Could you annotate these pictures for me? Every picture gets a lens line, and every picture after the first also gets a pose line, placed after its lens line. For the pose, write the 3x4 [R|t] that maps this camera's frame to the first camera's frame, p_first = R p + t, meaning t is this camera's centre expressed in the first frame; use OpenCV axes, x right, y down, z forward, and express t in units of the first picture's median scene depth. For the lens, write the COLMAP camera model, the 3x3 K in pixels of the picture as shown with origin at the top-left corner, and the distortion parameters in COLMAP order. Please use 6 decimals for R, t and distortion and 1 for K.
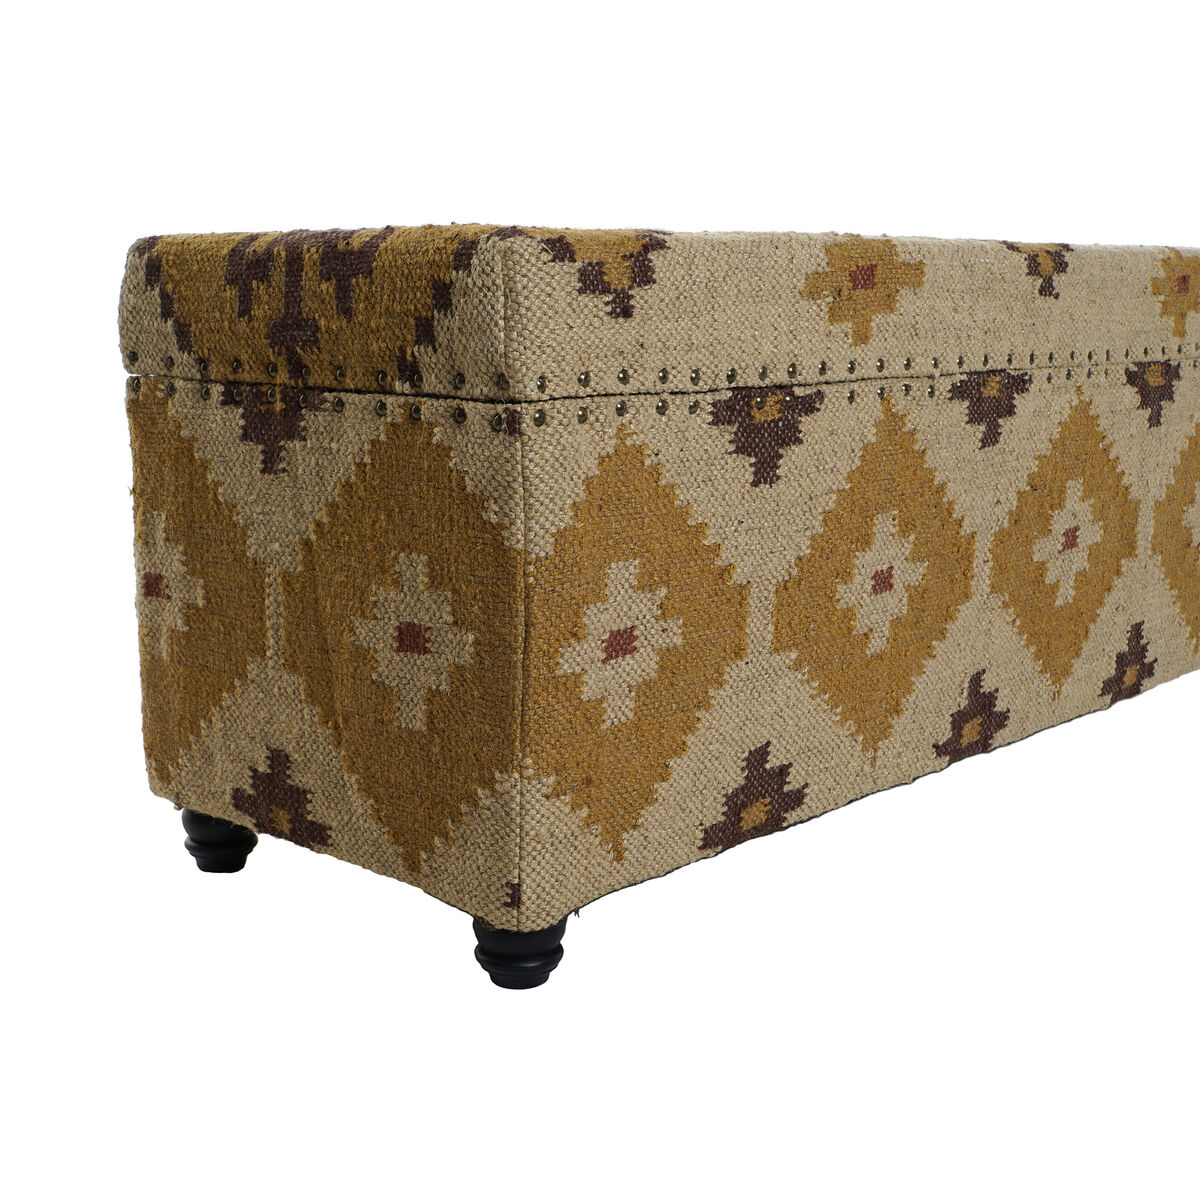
lens RADIAL K [[1734.6, 0, 599.6], [0, 1734.6, 714.3], [0, 0, 1]] dist [-0.008064, 0.073103]
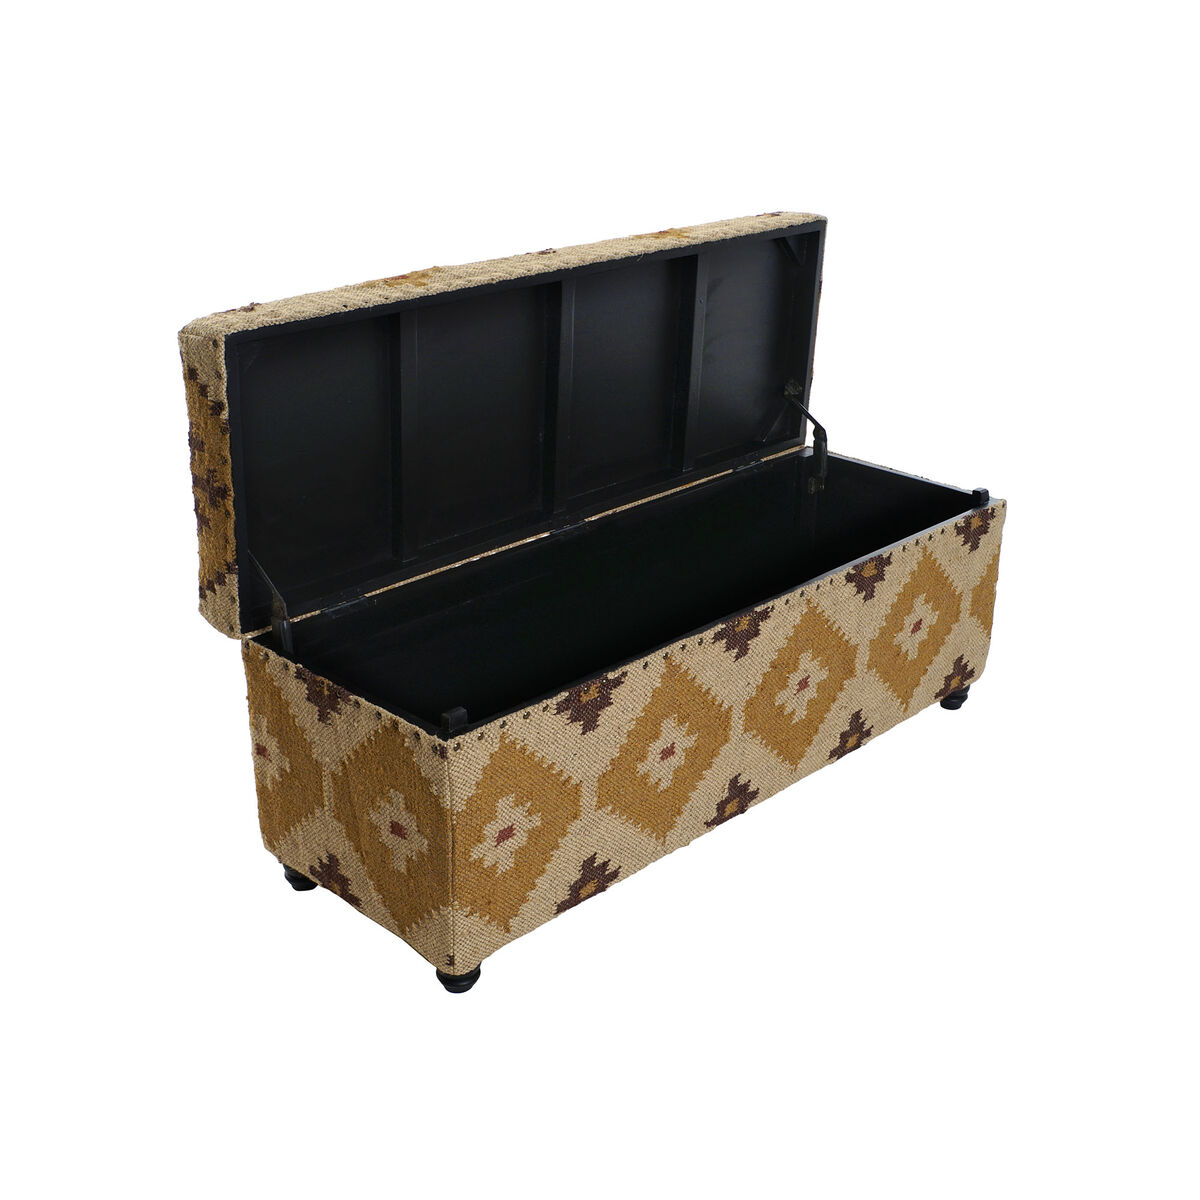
lens RADIAL K [[1572.5, 0, 555.2], [0, 1572.5, 777.9], [0, 0, 1]] dist [-0.019900, -0.006001]
pose [[0.998383, 0.017687, -0.054022, 0.146879], [-0.002695, 0.964023, 0.265807, -0.517951], [0.056780, -0.265231, 0.962511, -0.606486]]
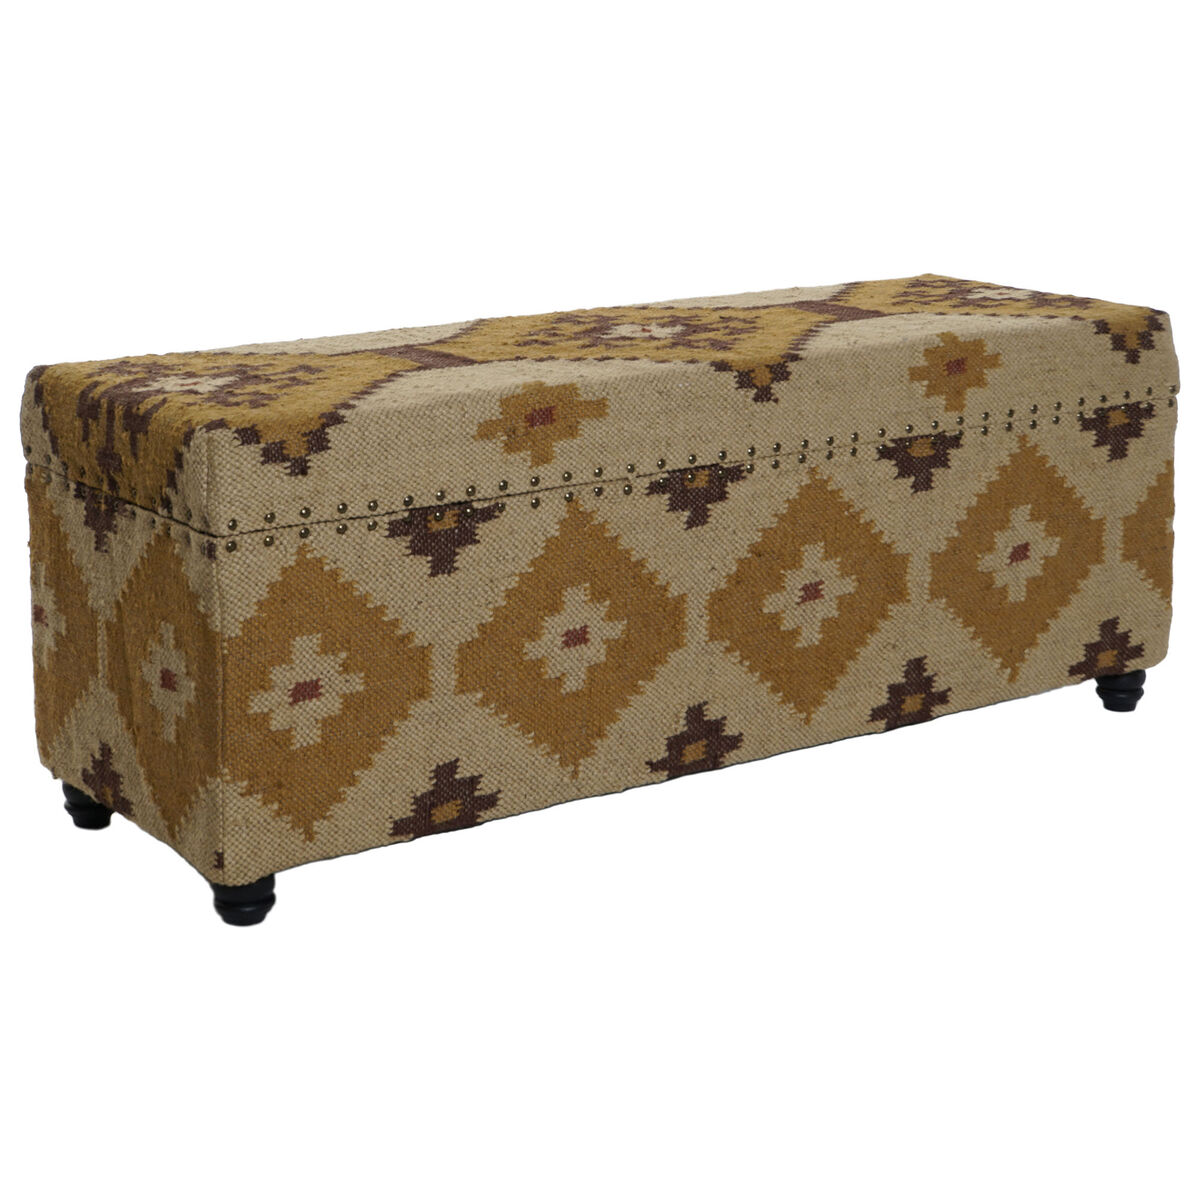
lens RADIAL K [[3042.3, 0, 882.5], [0, 3042.3, 600.1], [0, 0, 1]] dist [0.095514, -0.429173]
pose [[0.988121, 0.050320, -0.145203, 0.778401], [-0.048221, 0.998676, 0.017944, -0.169282], [0.145914, -0.010729, 0.989239, -1.320485]]
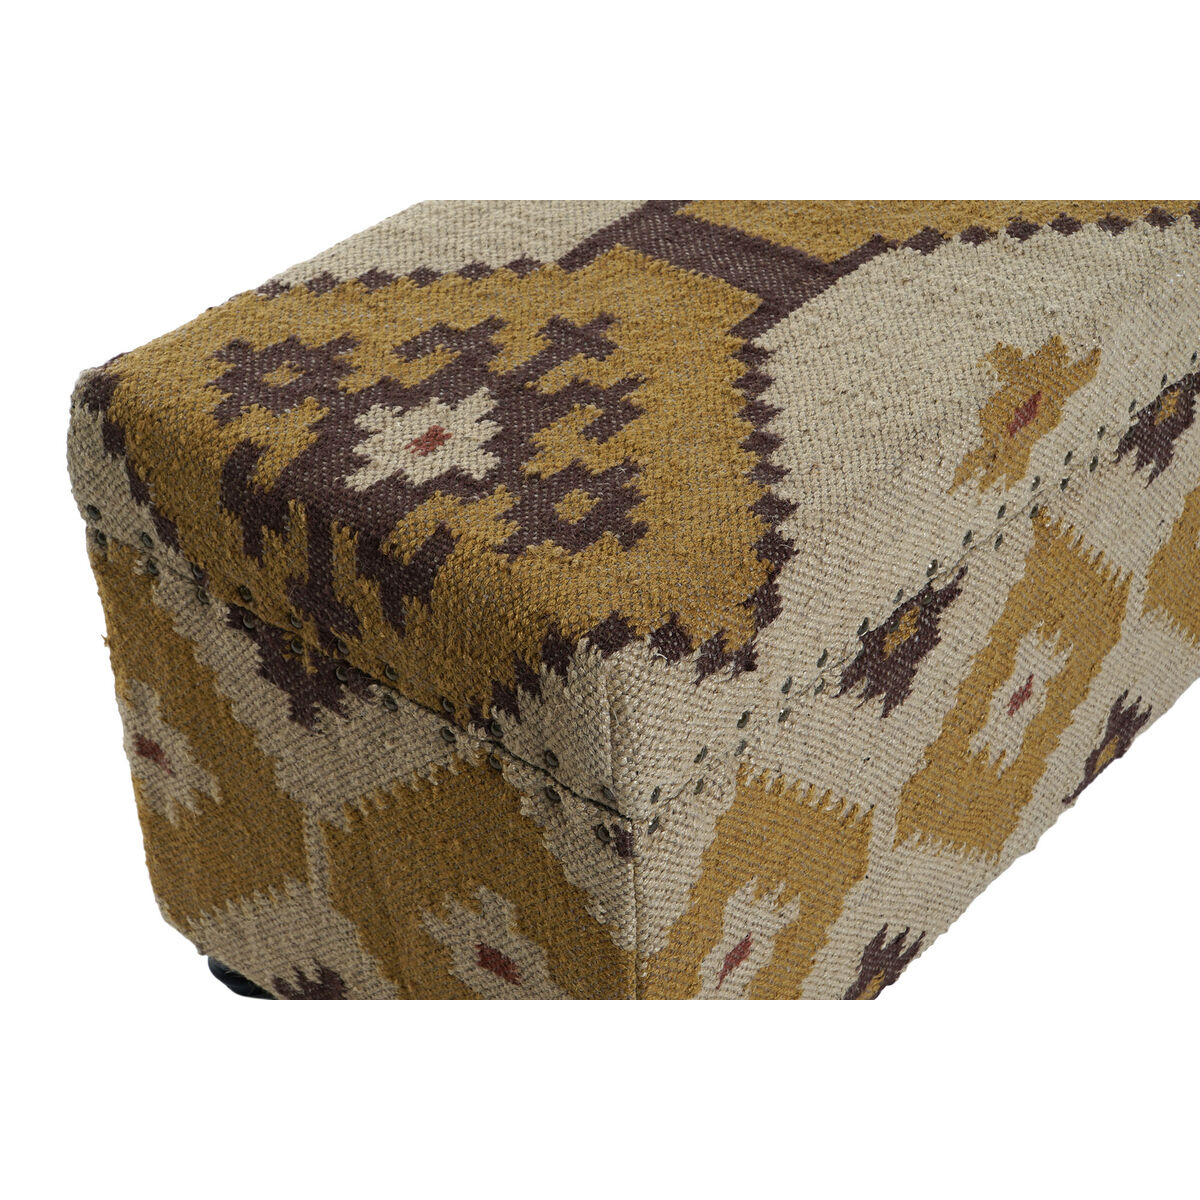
lens RADIAL K [[2248.1, 0, 602.7], [0, 2248.1, 740.0], [0, 0, 1]] dist [0.037954, 0.151425]
pose [[0.998695, -0.043960, 0.025997, -0.072985], [0.027642, 0.893294, 0.448623, -0.597178], [-0.042944, -0.447319, 0.893343, 0.030387]]
